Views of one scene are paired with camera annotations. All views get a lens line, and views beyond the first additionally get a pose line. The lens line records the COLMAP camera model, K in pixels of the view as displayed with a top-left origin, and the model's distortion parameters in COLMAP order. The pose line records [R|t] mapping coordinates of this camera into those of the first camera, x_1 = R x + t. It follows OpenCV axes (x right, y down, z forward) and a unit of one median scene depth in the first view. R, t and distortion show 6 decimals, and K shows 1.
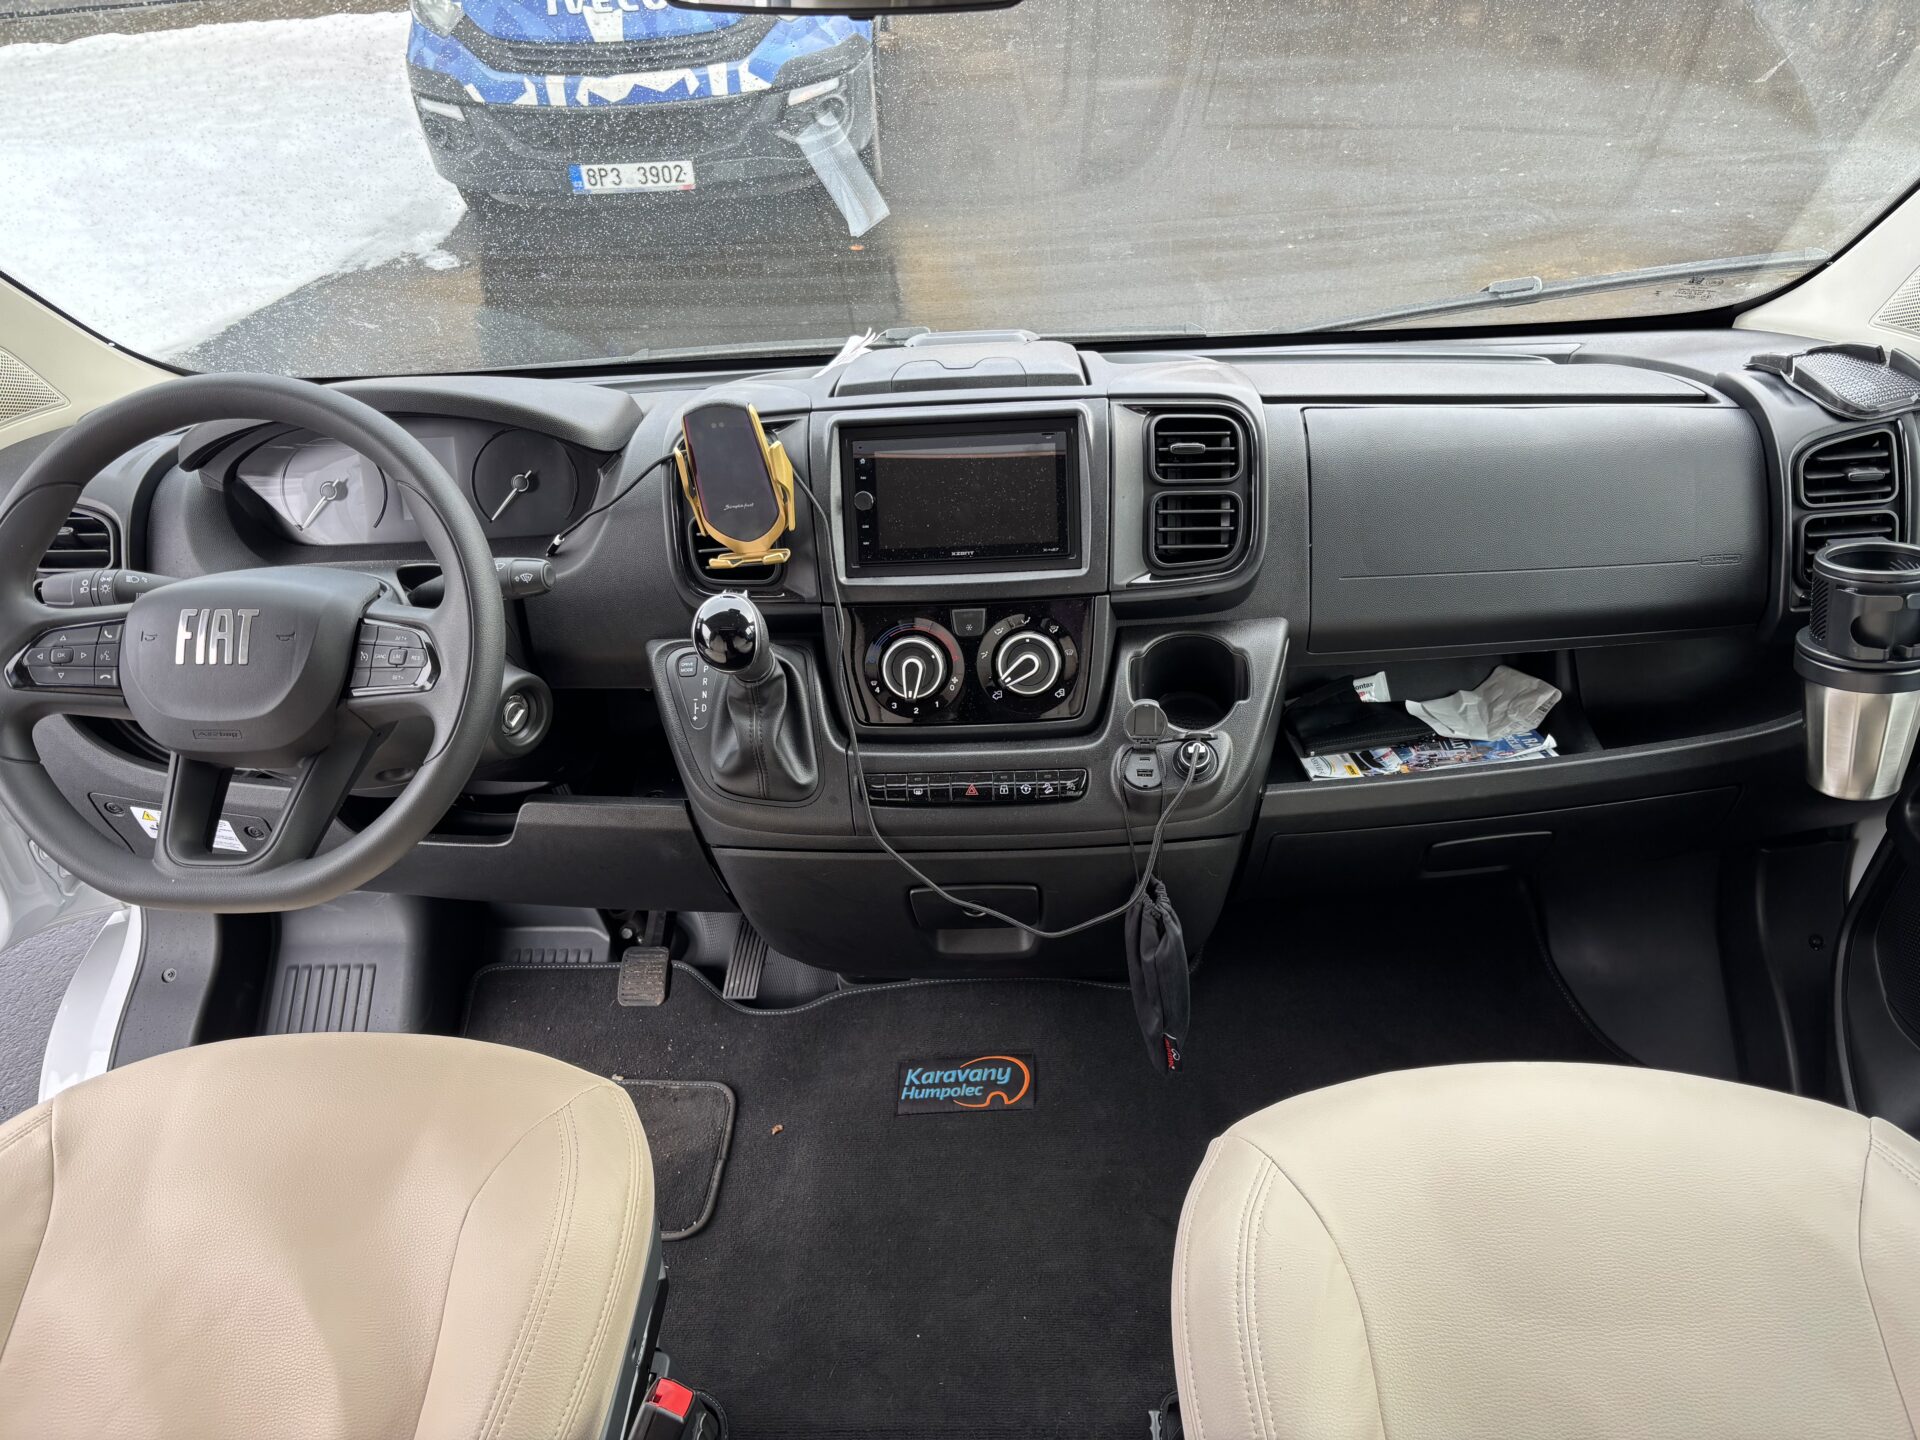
lens RADIAL K [[1425.4, 0, 964.4], [0, 1425.4, 702.4], [0, 0, 1]] dist [0.035555, -0.040854]
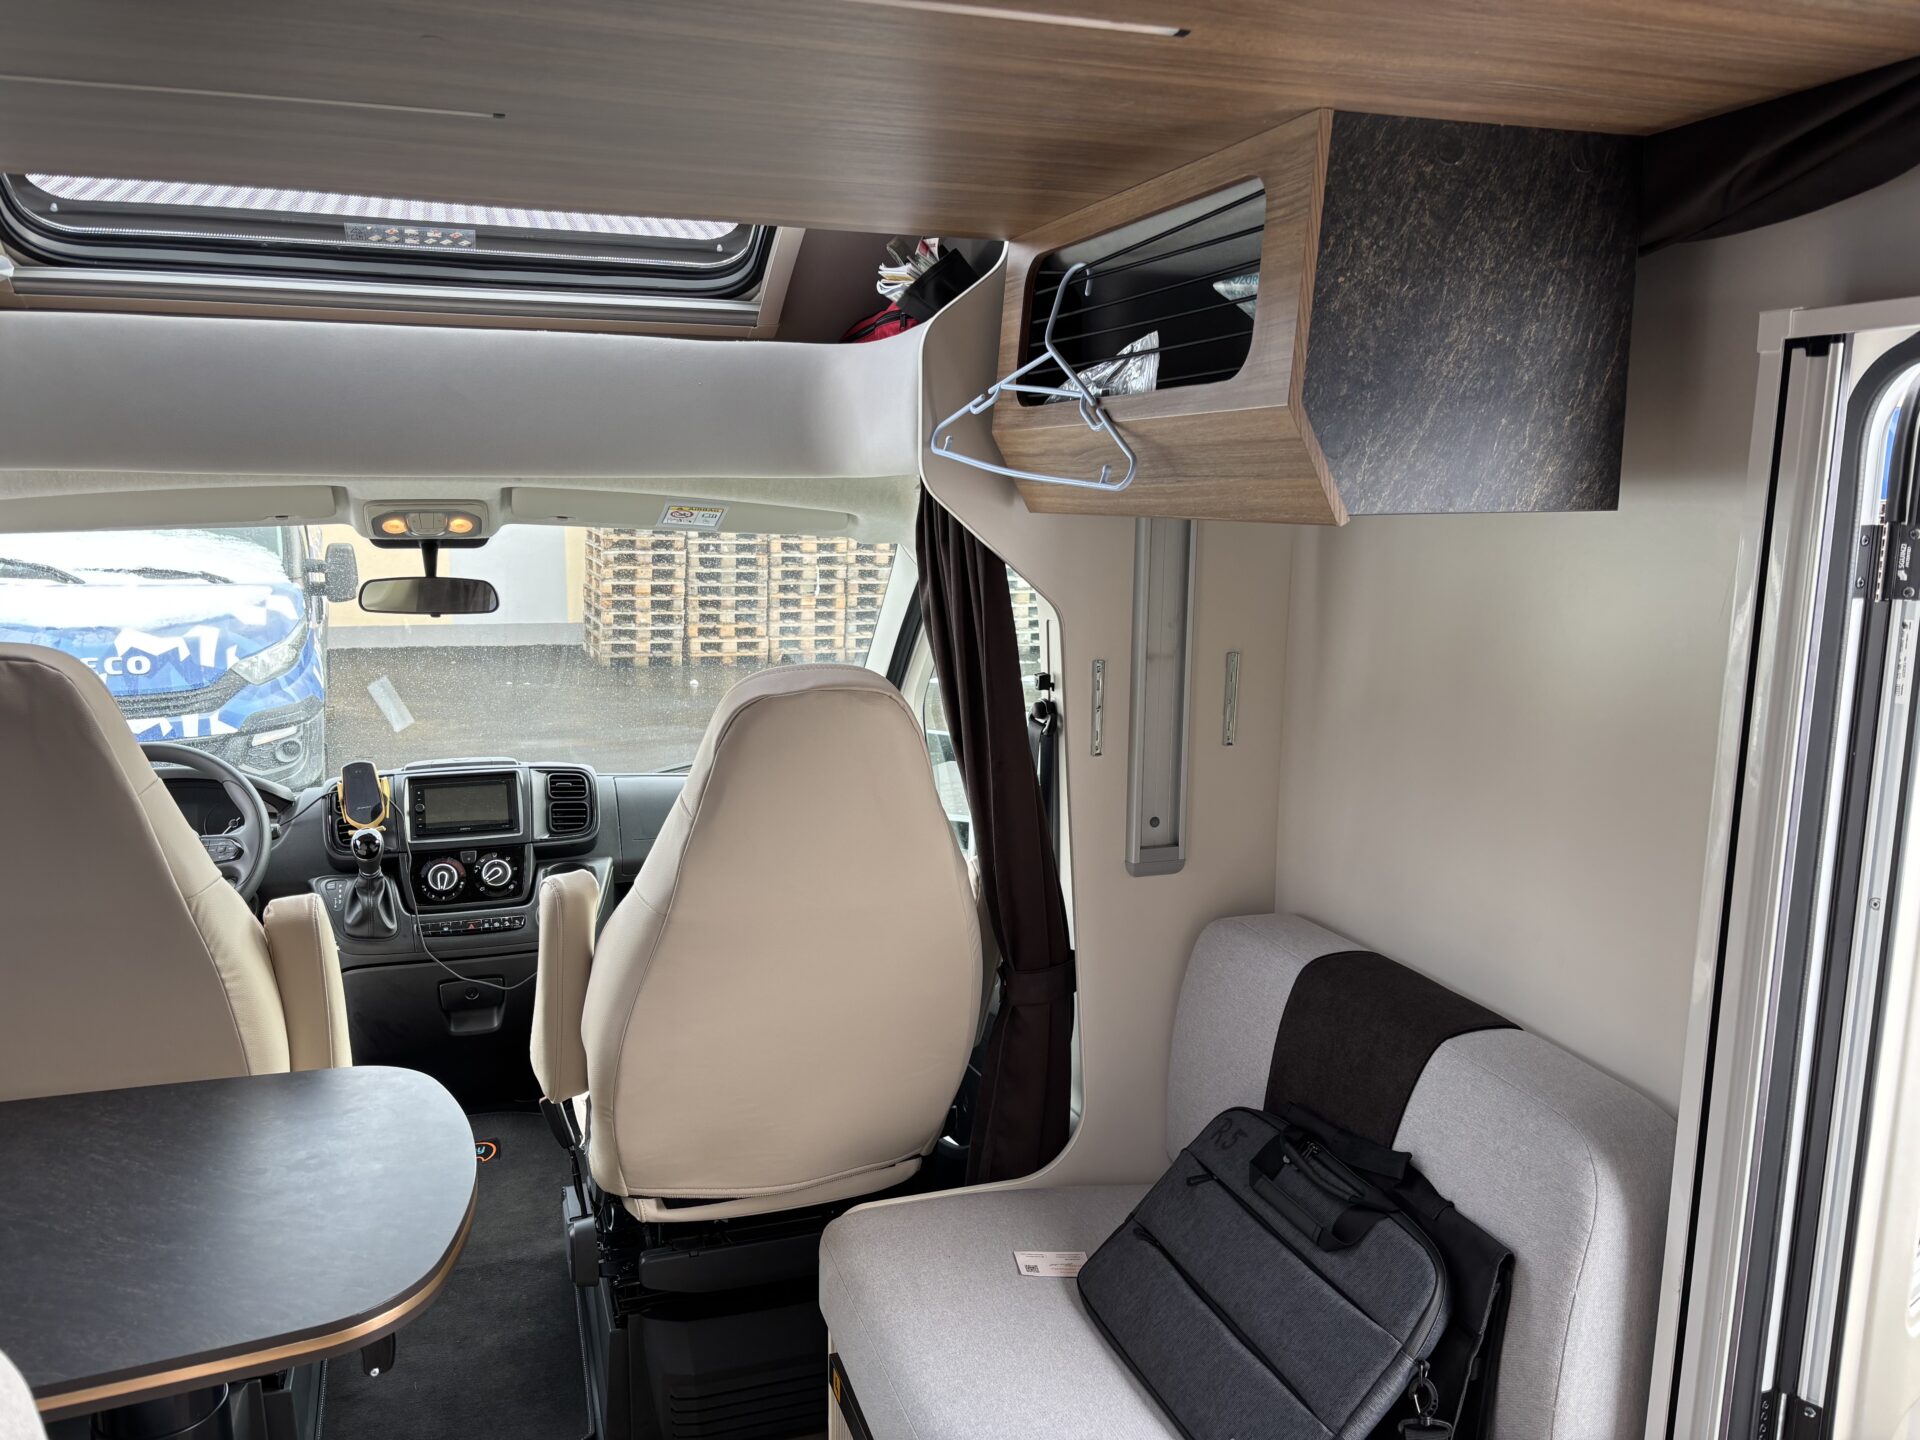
lens RADIAL K [[1425.4, 0, 962.1], [0, 1425.4, 728.1], [0, 0, 1]] dist [0.035555, -0.040854]
pose [[0.924823, 0.011821, 0.380214, -0.140682], [0.151854, 0.904950, -0.397501, 0.789468], [-0.348773, 0.425355, 0.835123, -1.289741]]
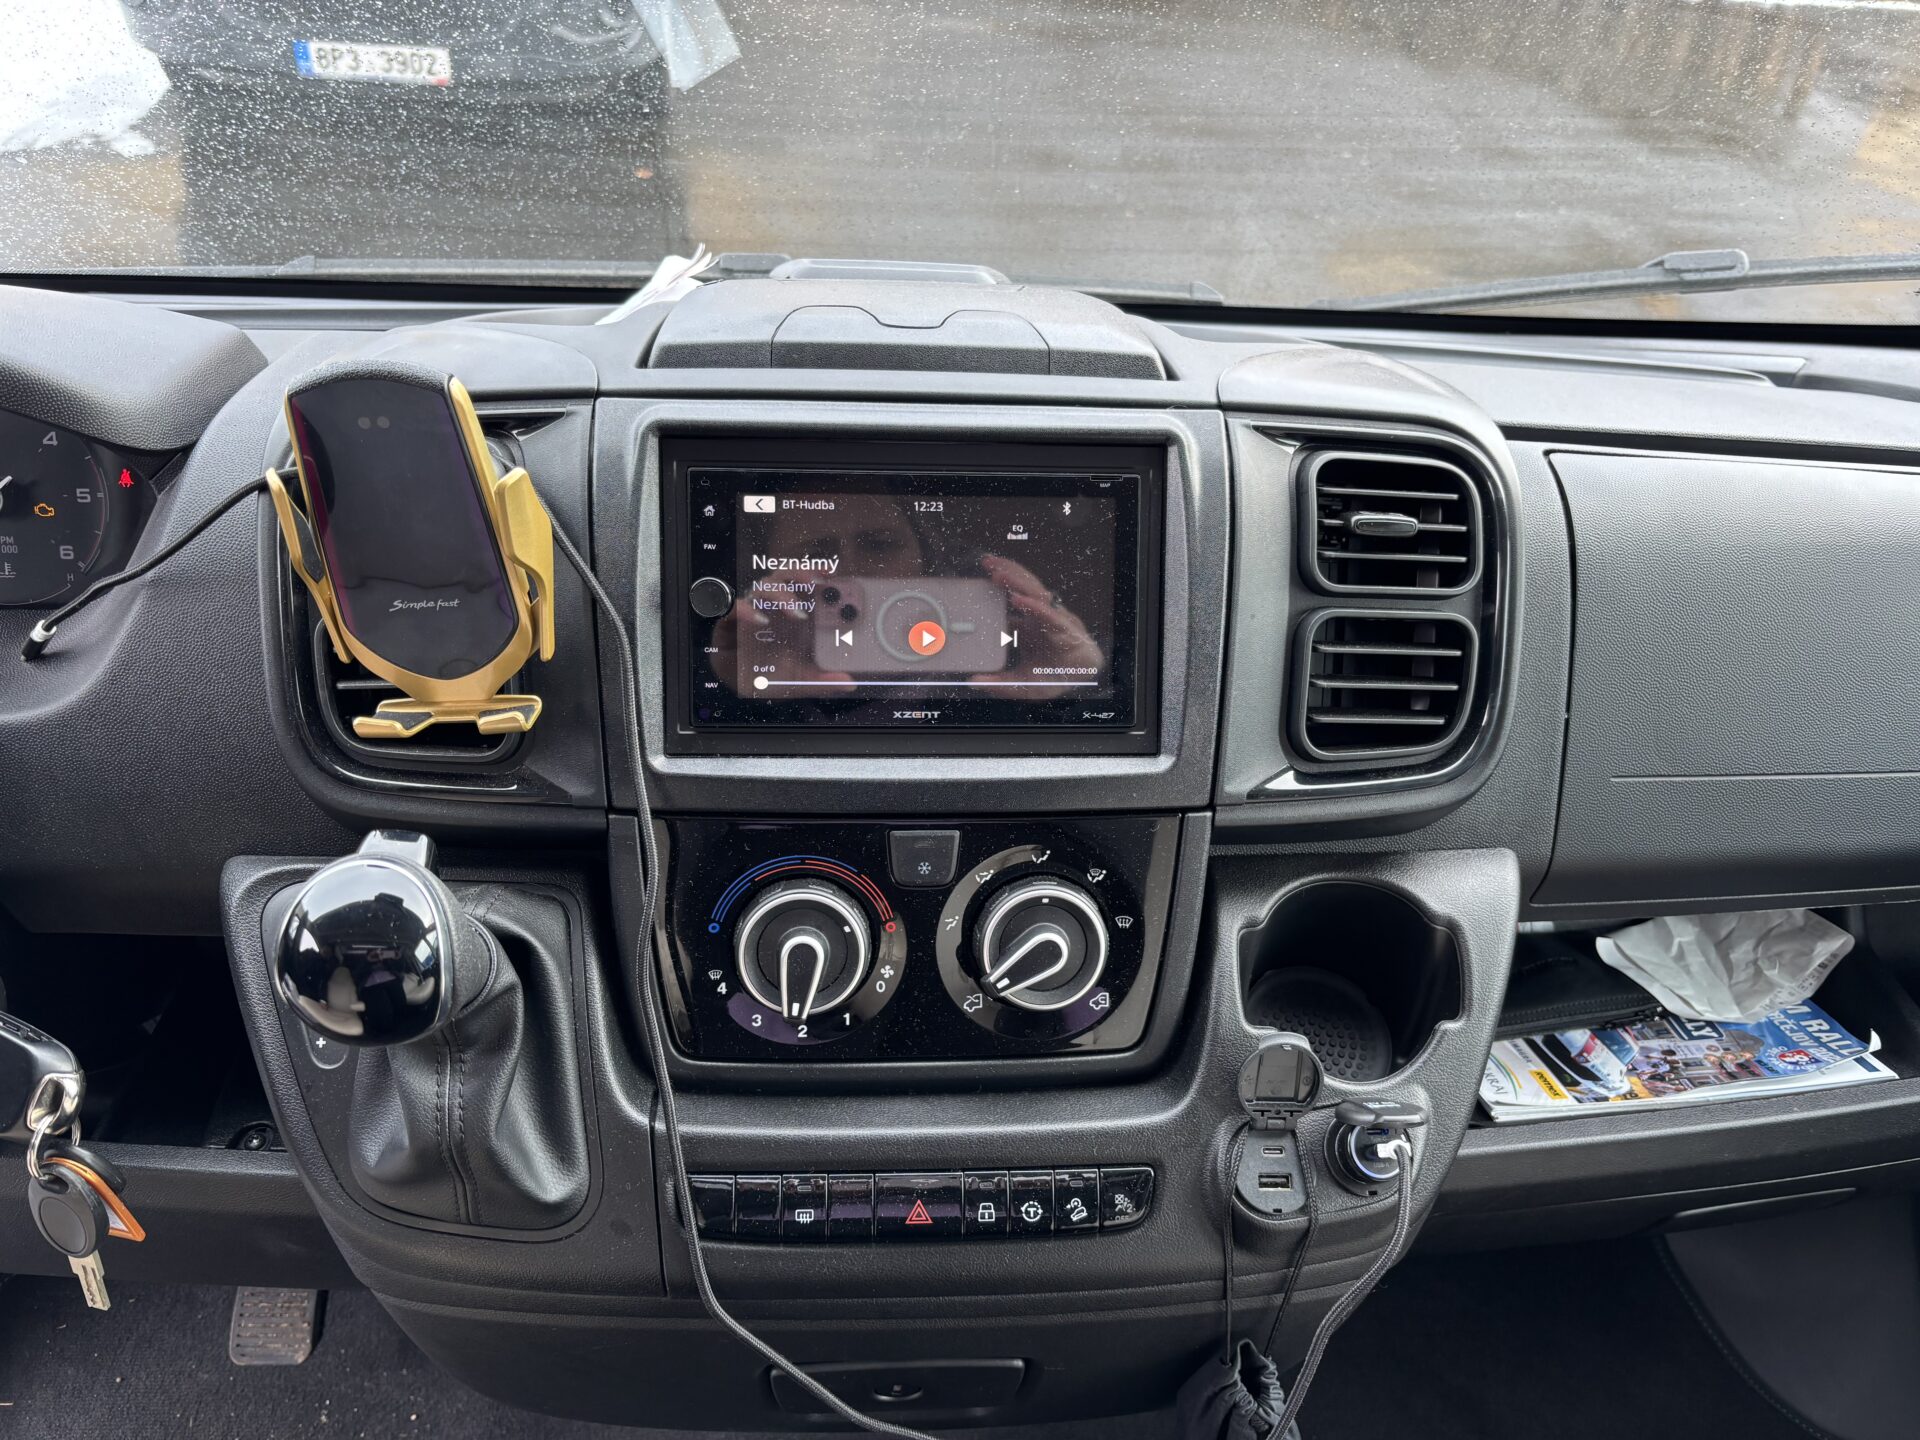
lens RADIAL K [[1425.4, 0, 964.3], [0, 1425.4, 719.8], [0, 0, 1]] dist [0.035555, -0.040854]
pose [[0.986939, 0.031431, 0.157996, -0.060312], [-0.036970, 0.998796, 0.032243, -0.118348], [-0.156793, -0.037663, 0.986913, 0.519968]]
